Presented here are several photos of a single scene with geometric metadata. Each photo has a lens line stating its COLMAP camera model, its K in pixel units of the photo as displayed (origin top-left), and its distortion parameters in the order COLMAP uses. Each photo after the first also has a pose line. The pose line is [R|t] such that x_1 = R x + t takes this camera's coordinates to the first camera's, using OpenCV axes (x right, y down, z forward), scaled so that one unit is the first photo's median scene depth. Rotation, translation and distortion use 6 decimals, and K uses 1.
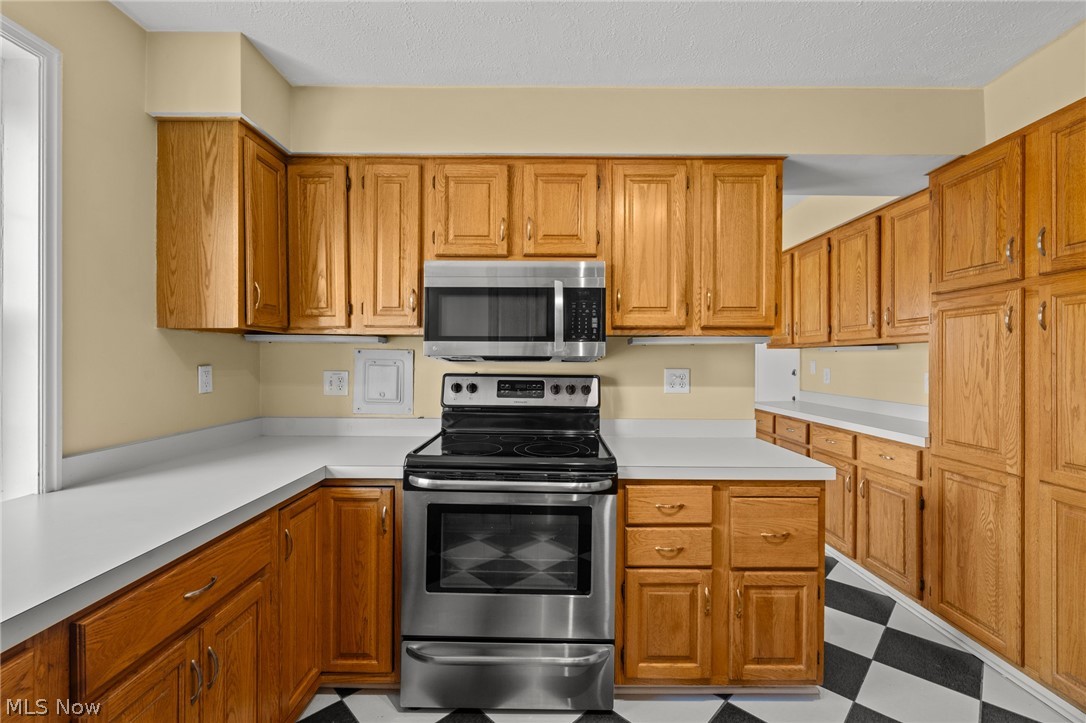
lens RADIAL K [[450.7, 0, 548.2], [0, 450.7, 359.1], [0, 0, 1]] dist [0.001857, 0.001403]
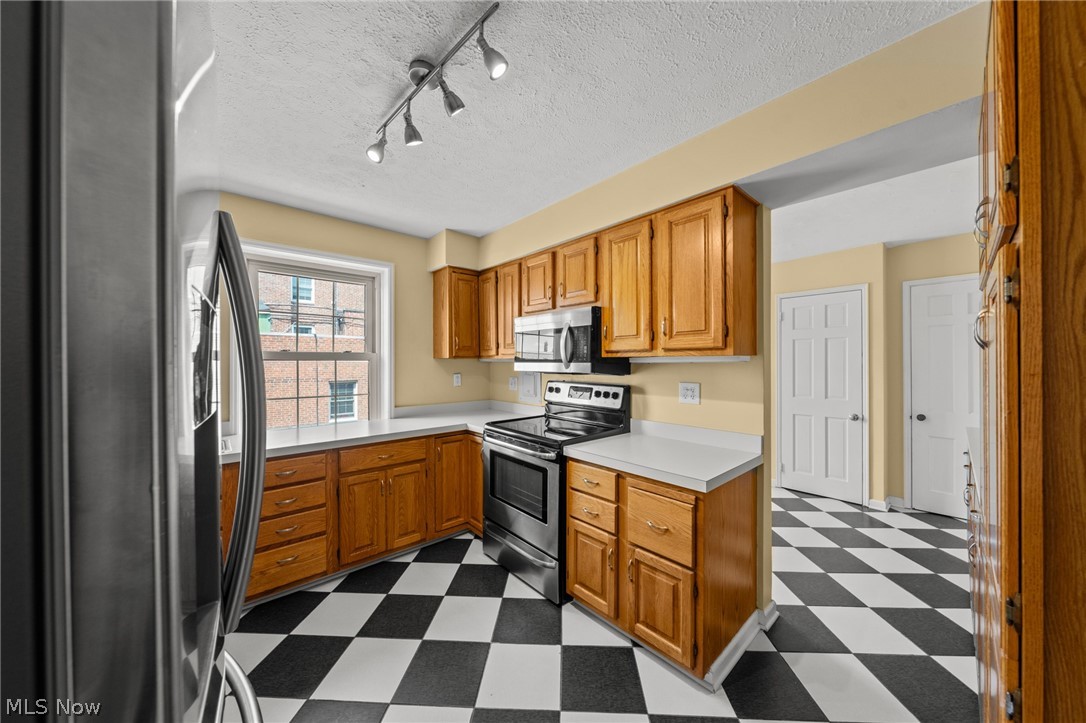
lens RADIAL K [[366.4, 0, 566.3], [0, 366.4, 364.3], [0, 0, 1]] dist [0.000872, 0.000375]
pose [[0.690988, -0.000004, -0.722866, 0.896244], [-0.000095, 1.000000, -0.000097, -0.031933], [0.722866, 0.000135, 0.690988, 0.136774]]
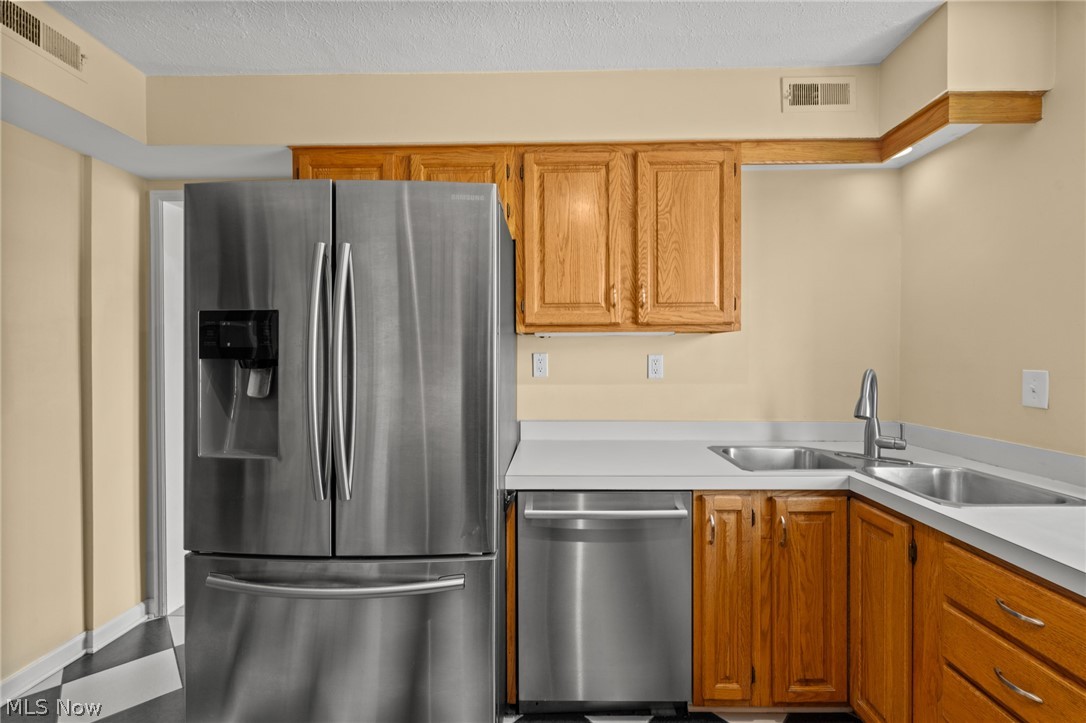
lens RADIAL K [[450.7, 0, 545.4], [0, 450.7, 357.5], [0, 0, 1]] dist [0.001857, 0.001403]
pose [[-0.999847, -0.000901, 0.017469, 0.101293], [-0.000652, 0.999898, 0.014237, -0.012333], [-0.017480, 0.014223, -0.999746, 0.792521]]
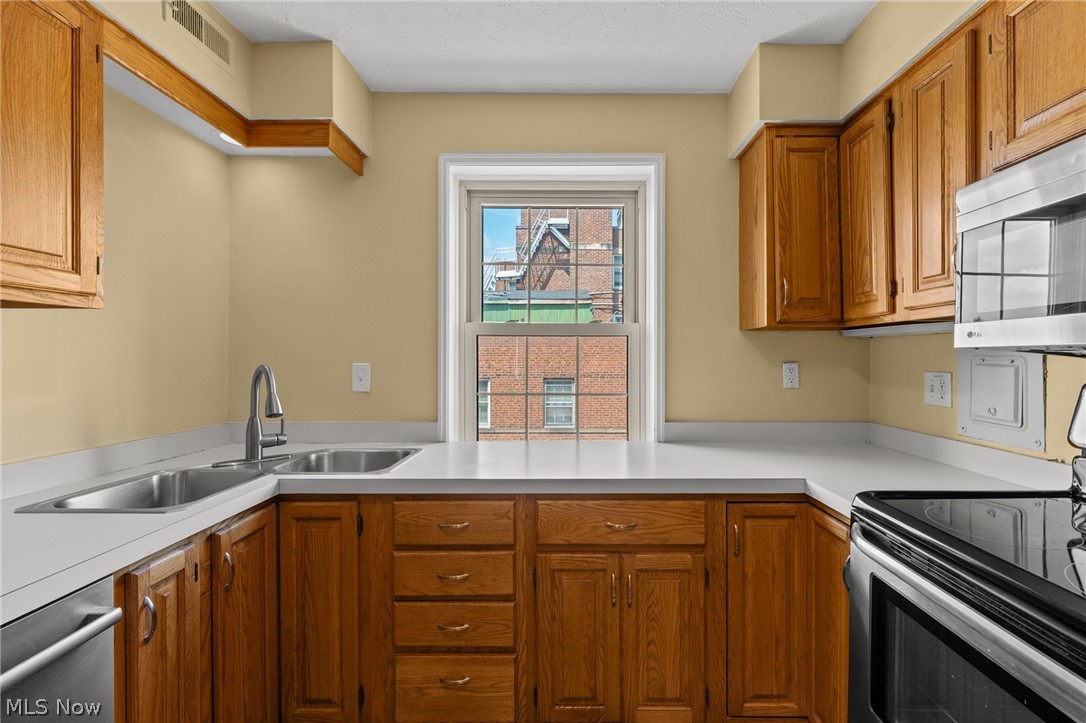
lens RADIAL K [[479.0, 0, 569.2], [0, 479.0, 358.5], [0, 0, 1]] dist [-0.000650, 0.001129]
pose [[0.001082, -0.003528, -0.999993, 0.357337], [-0.004367, 0.999984, -0.003533, 0.010897], [0.999990, 0.004371, 0.001067, 0.467379]]
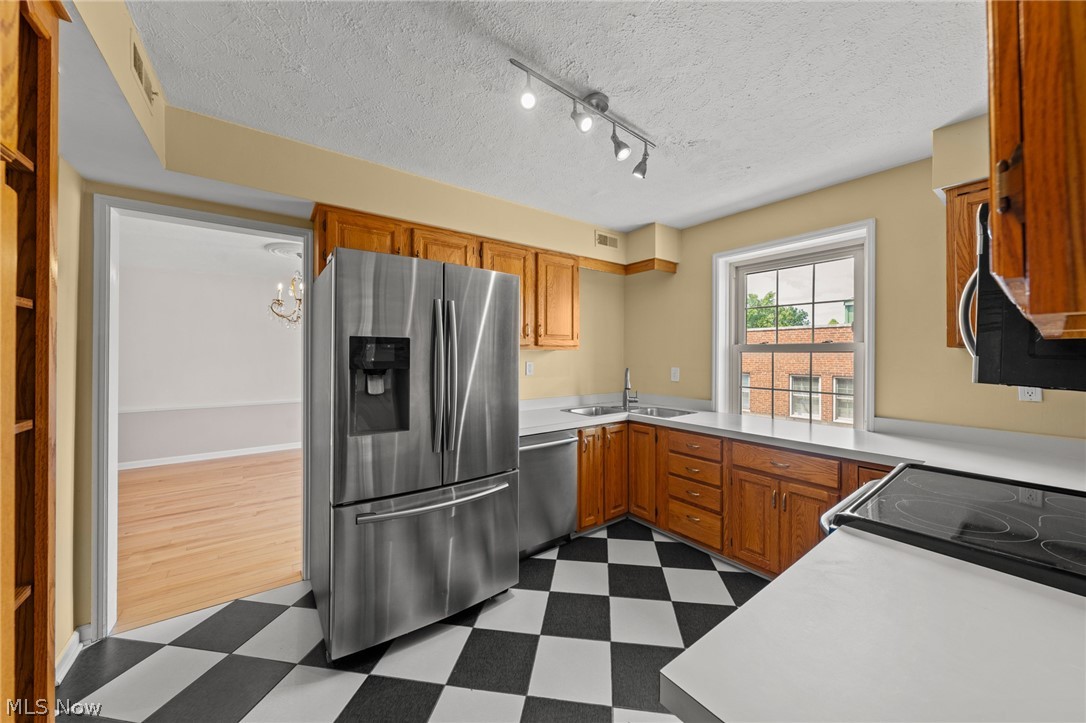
lens RADIAL K [[386.7, 0, 533.1], [0, 386.7, 357.1], [0, 0, 1]] dist [0.009074, -0.000084]
pose [[-0.813619, -0.001421, -0.581397, 0.815551], [-0.006110, 0.999963, 0.006107, -0.034330], [0.581366, 0.008521, -0.813597, 1.053362]]
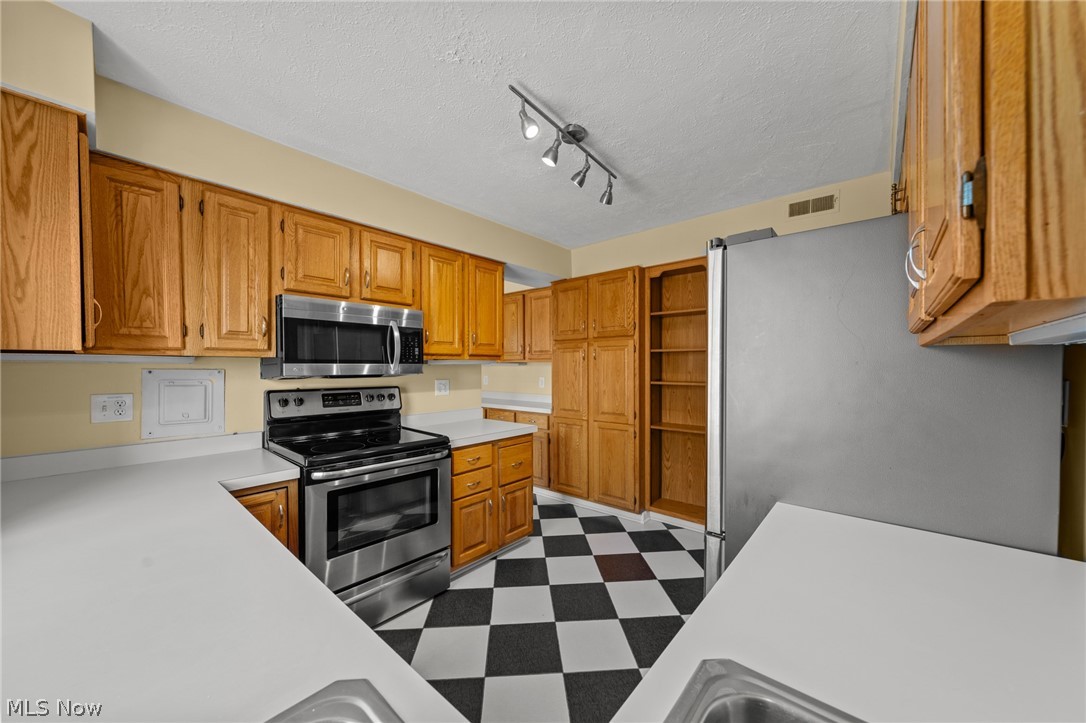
lens RADIAL K [[386.7, 0, 548.3], [0, 386.7, 370.2], [0, 0, 1]] dist [0.009074, -0.000084]
pose [[0.652873, -0.013111, 0.757354, -0.575229], [0.006135, 0.999909, 0.012021, -0.029360], [-0.757443, -0.003202, 0.652894, -0.167884]]
